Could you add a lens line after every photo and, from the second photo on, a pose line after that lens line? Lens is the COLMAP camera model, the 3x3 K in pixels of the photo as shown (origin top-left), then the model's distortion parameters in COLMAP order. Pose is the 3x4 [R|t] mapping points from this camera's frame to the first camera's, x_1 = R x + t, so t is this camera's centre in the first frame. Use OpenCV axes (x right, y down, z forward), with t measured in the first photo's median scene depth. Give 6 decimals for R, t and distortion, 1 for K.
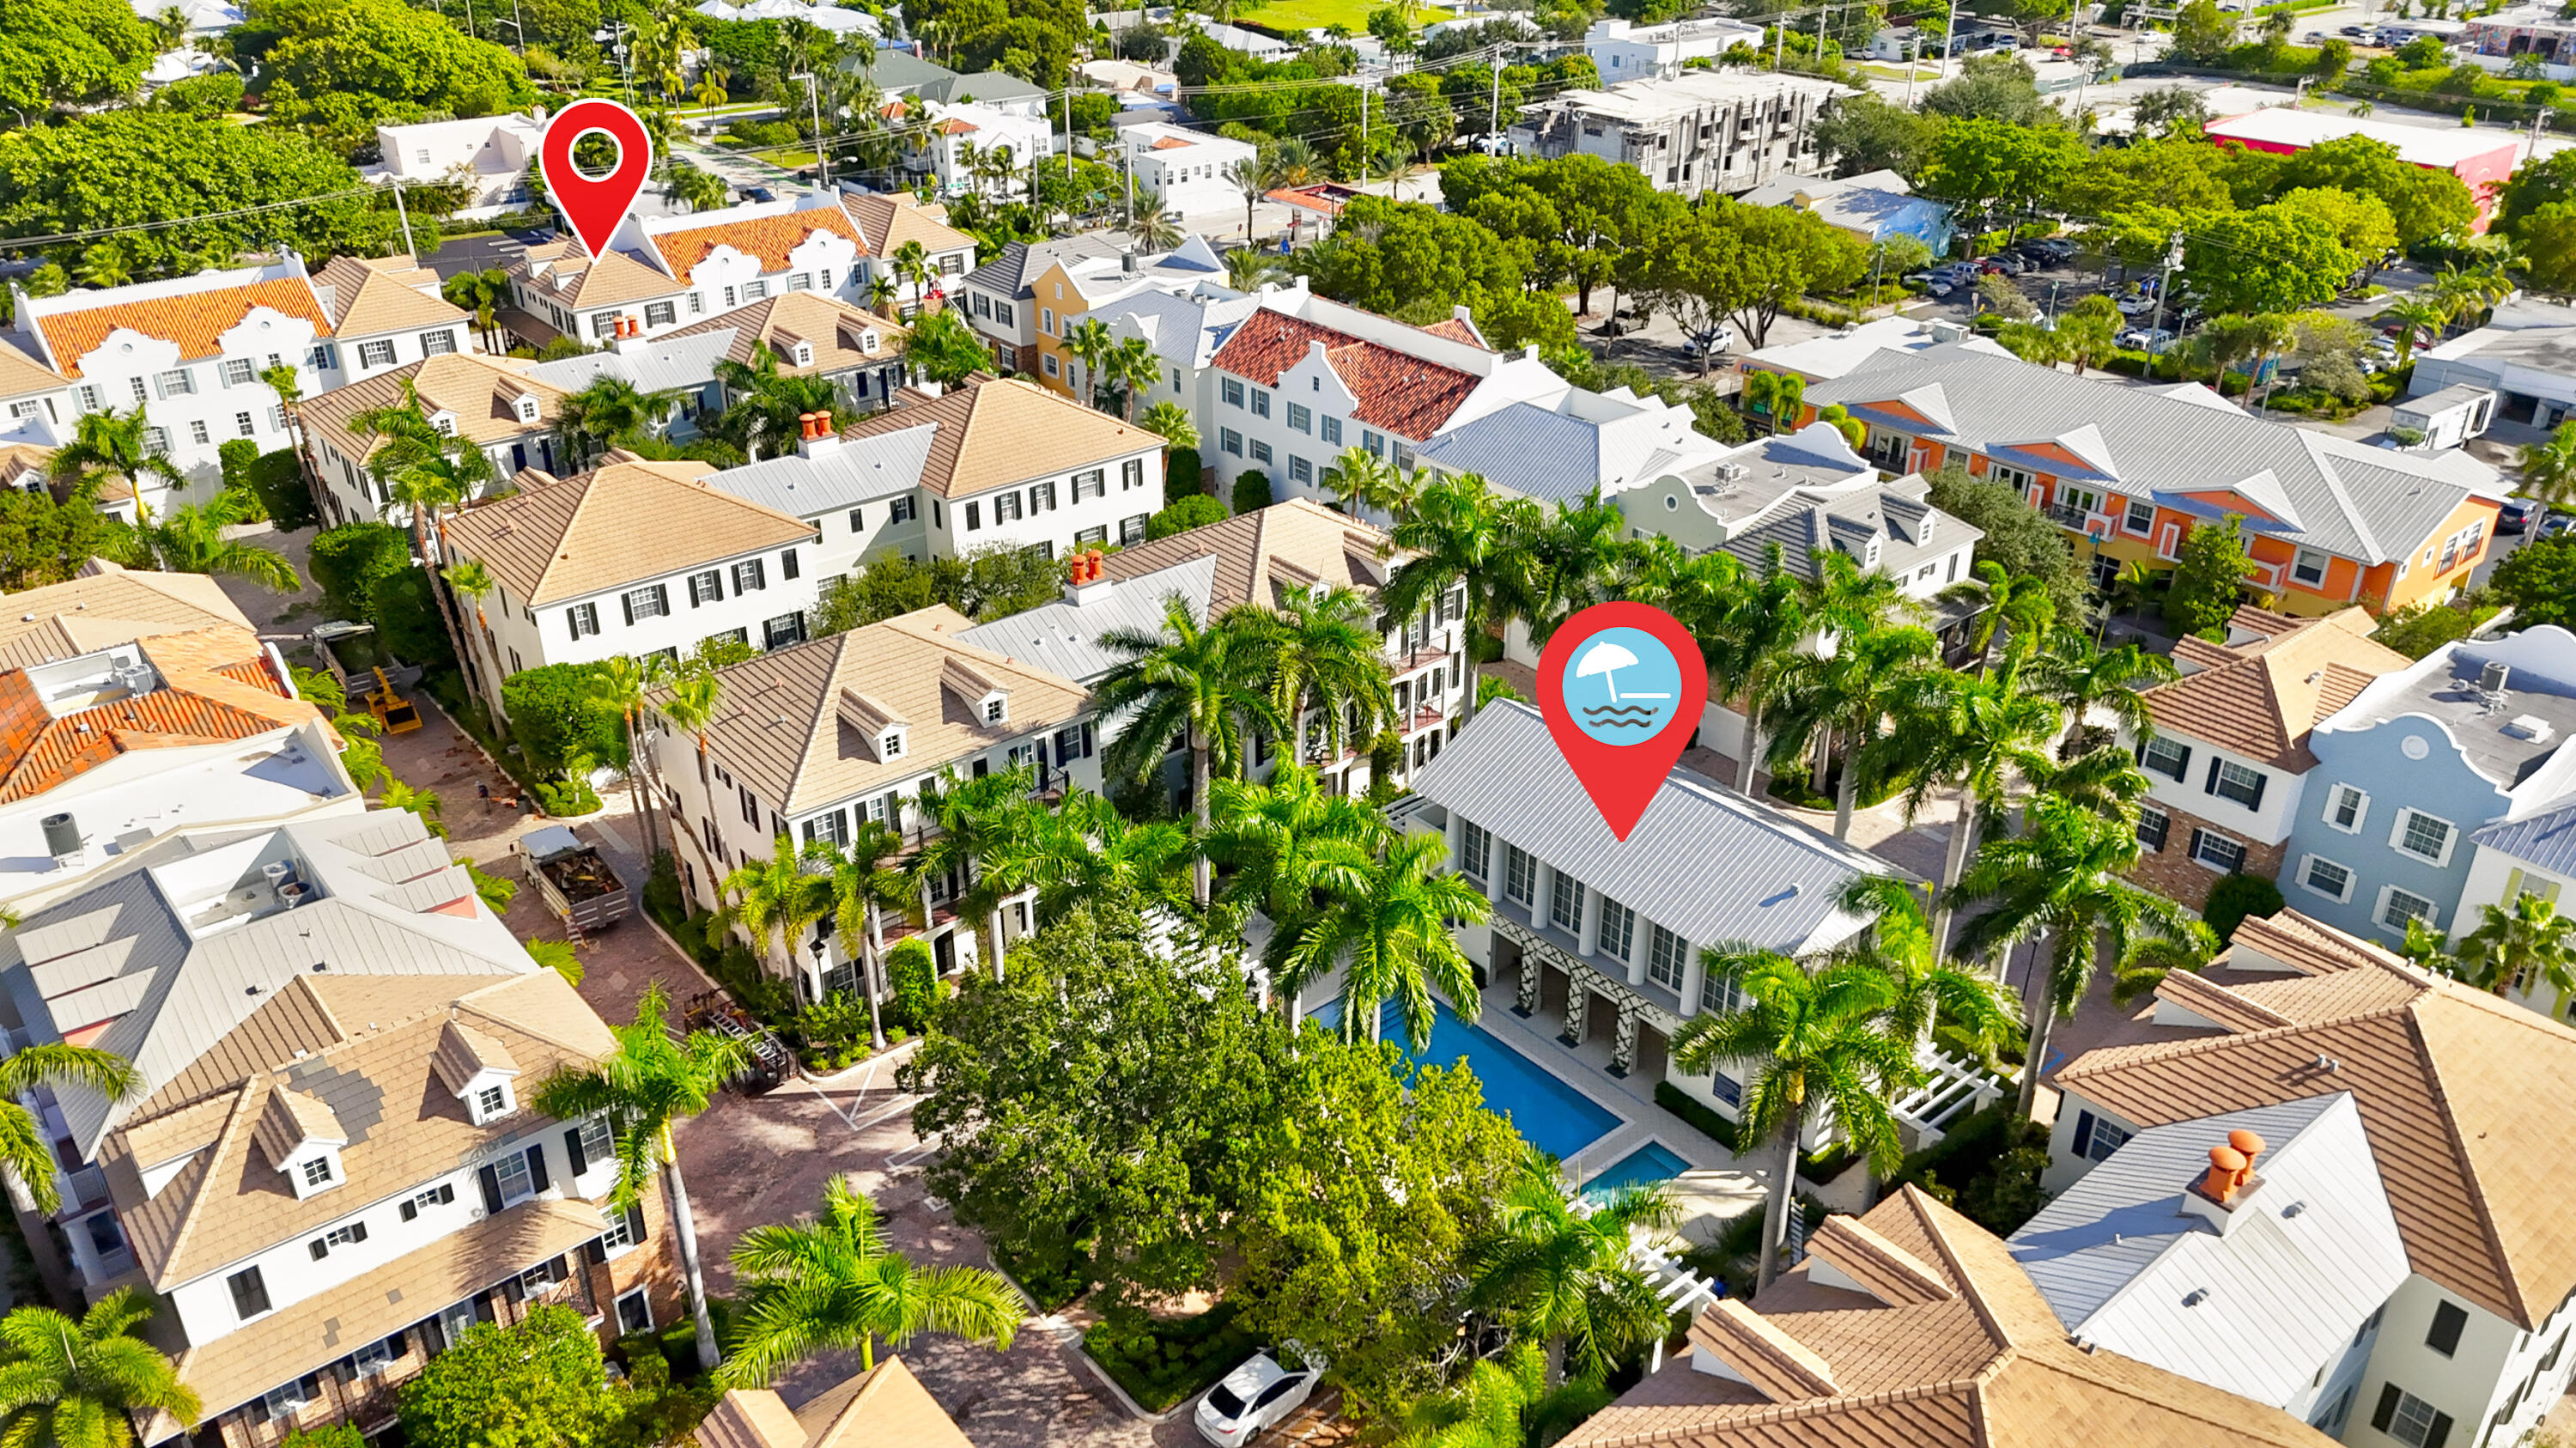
lens RADIAL K [[1905.5, 0, 1293.5], [0, 1905.5, 718.0], [0, 0, 1]] dist [0.077010, -0.086744]
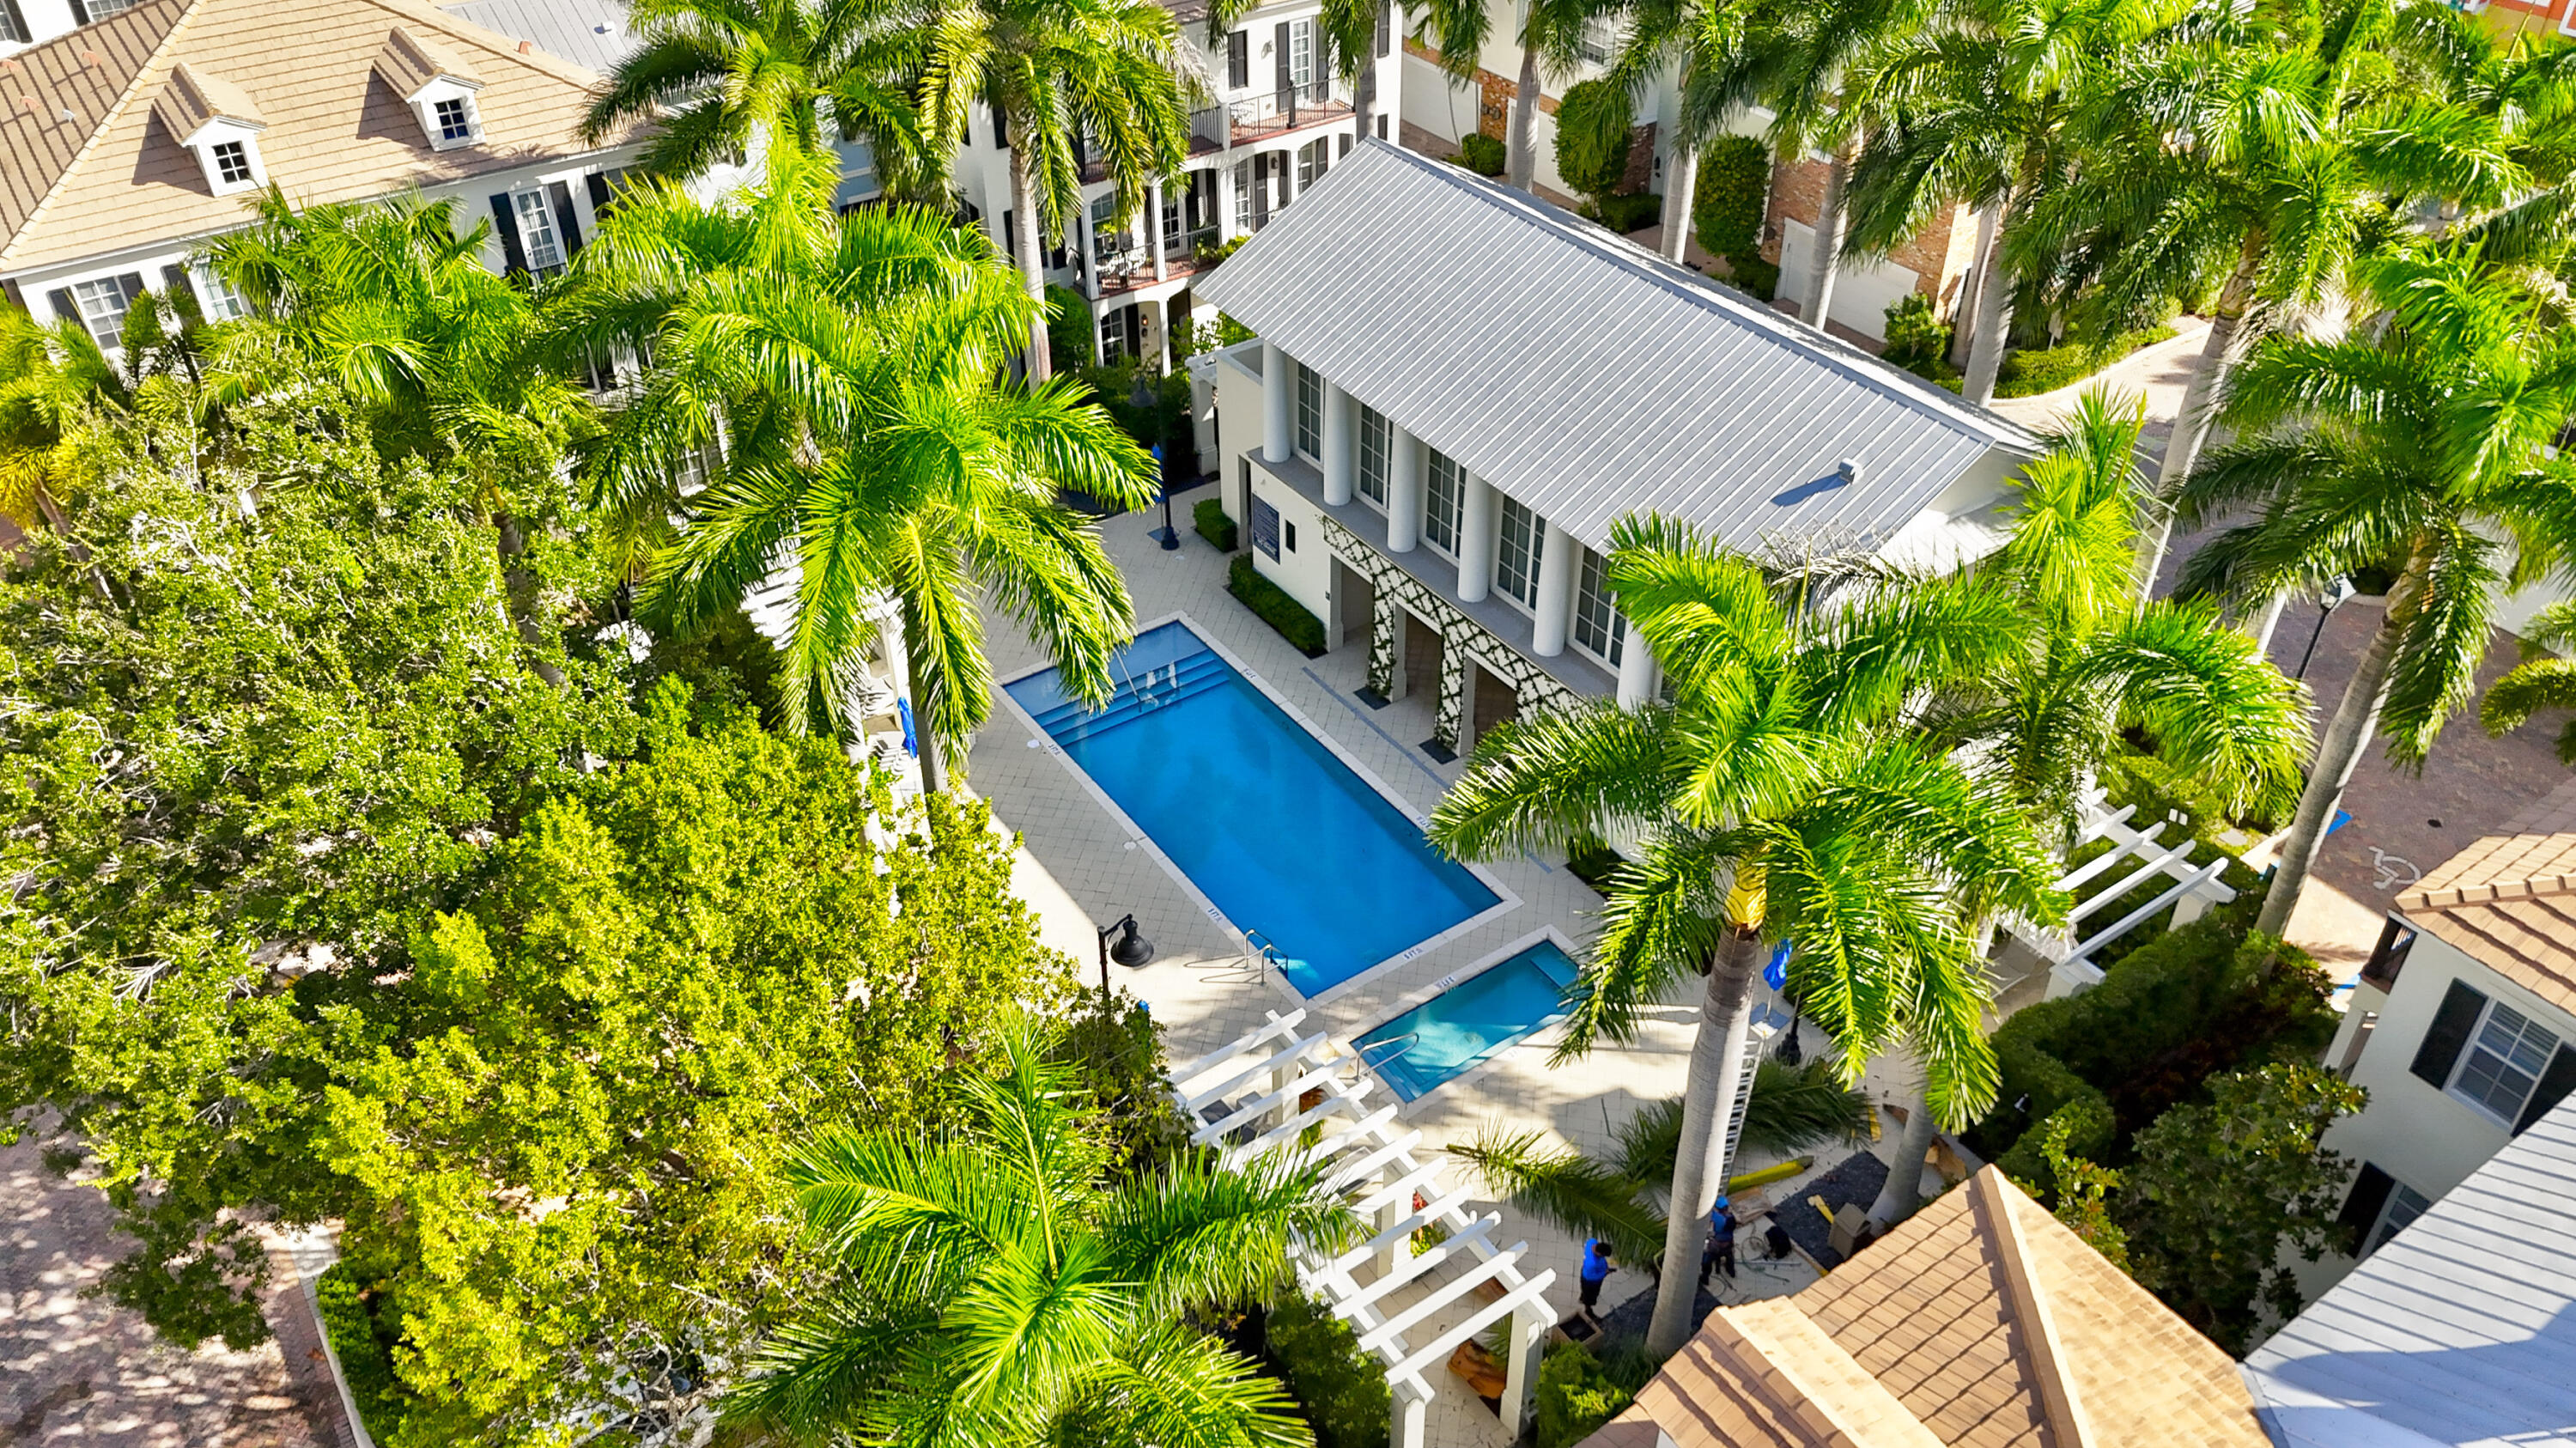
lens RADIAL K [[1908.8, 0, 1288.8], [0, 1908.8, 740.0], [0, 0, 1]] dist [0.071313, -0.082246]
pose [[0.995154, 0.051232, -0.083932, 0.160751], [-0.036103, 0.984301, 0.172766, 0.075953], [0.091466, -0.168898, 0.981380, 0.481811]]
